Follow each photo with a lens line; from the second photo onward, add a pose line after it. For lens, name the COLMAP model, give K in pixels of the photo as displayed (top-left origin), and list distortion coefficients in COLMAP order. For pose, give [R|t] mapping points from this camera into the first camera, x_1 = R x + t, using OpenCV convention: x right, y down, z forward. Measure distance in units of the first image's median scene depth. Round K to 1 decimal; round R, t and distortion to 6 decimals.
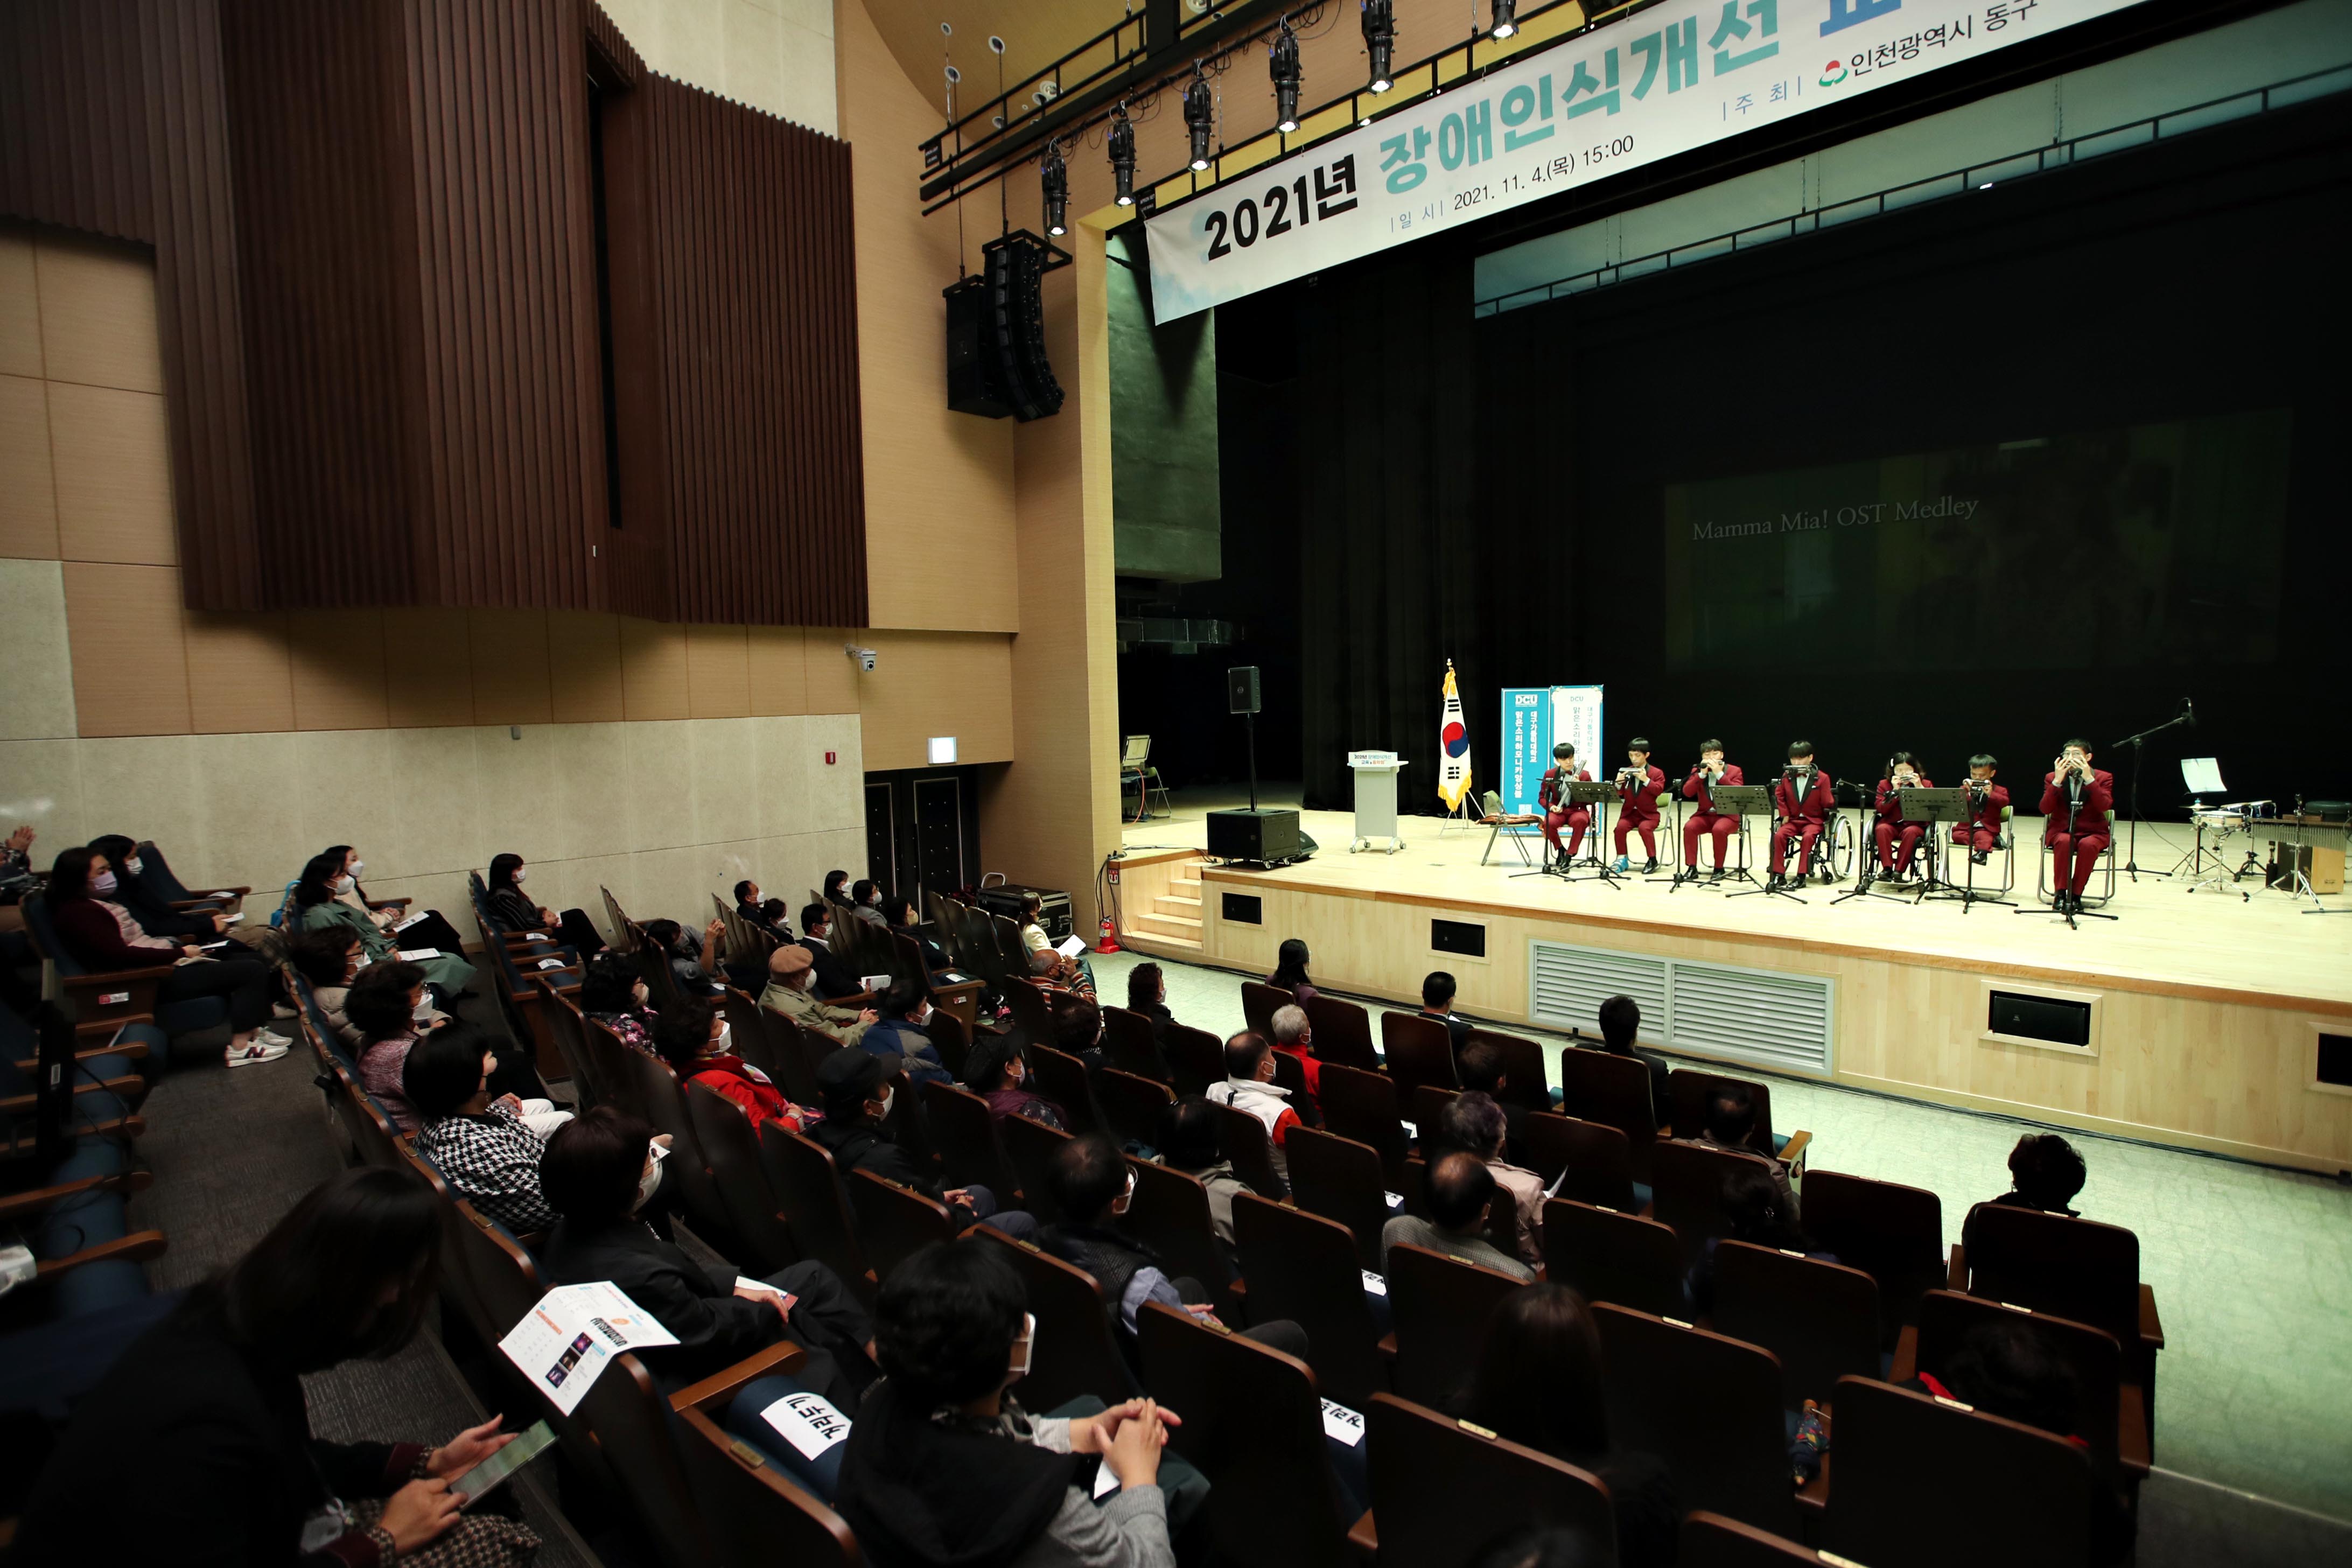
lens RADIAL K [[1107.6, 0, 1176.0], [0, 1107.6, 784.0], [0, 0, 1]] dist [-0.044670, 0.014737]
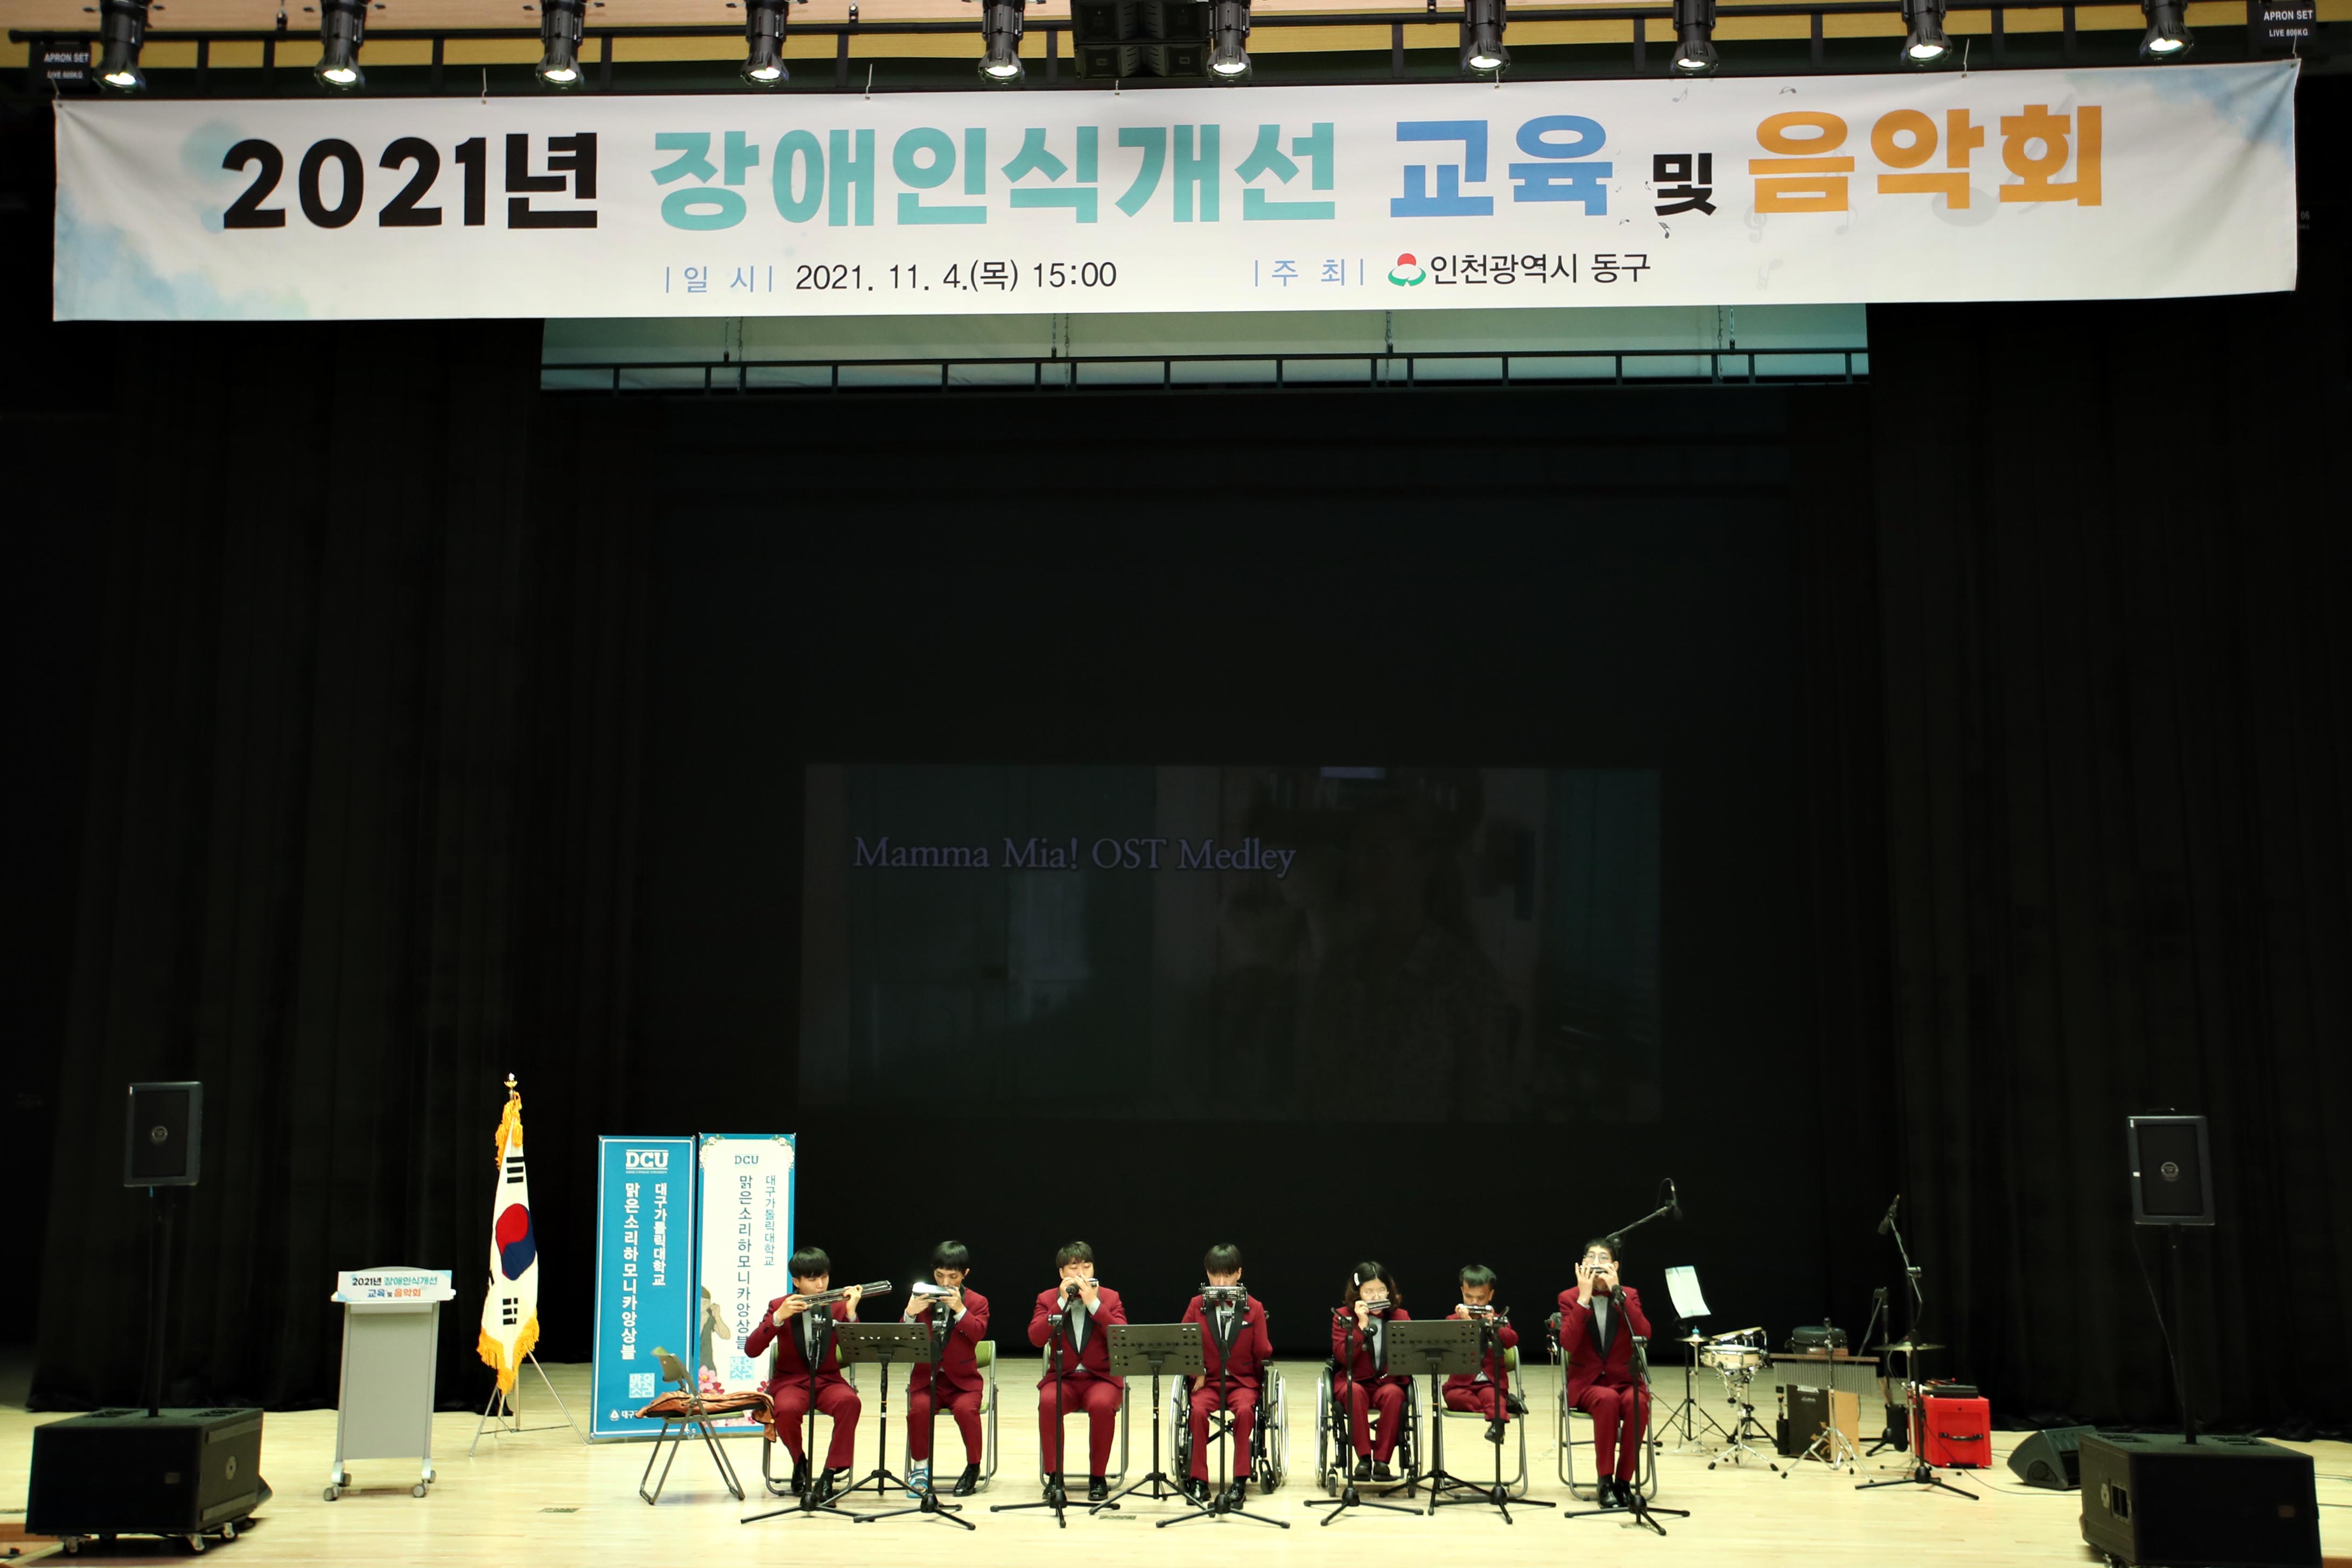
lens RADIAL K [[2346.9, 0, 1176.0], [0, 2346.9, 784.0], [0, 0, 1]] dist [0.011028, 0.013532]
pose [[0.776466, 0.117940, 0.619023, -0.270587], [0.024904, 0.975819, -0.217157, -0.007081], [-0.629666, 0.184031, 0.754754, 0.007801]]
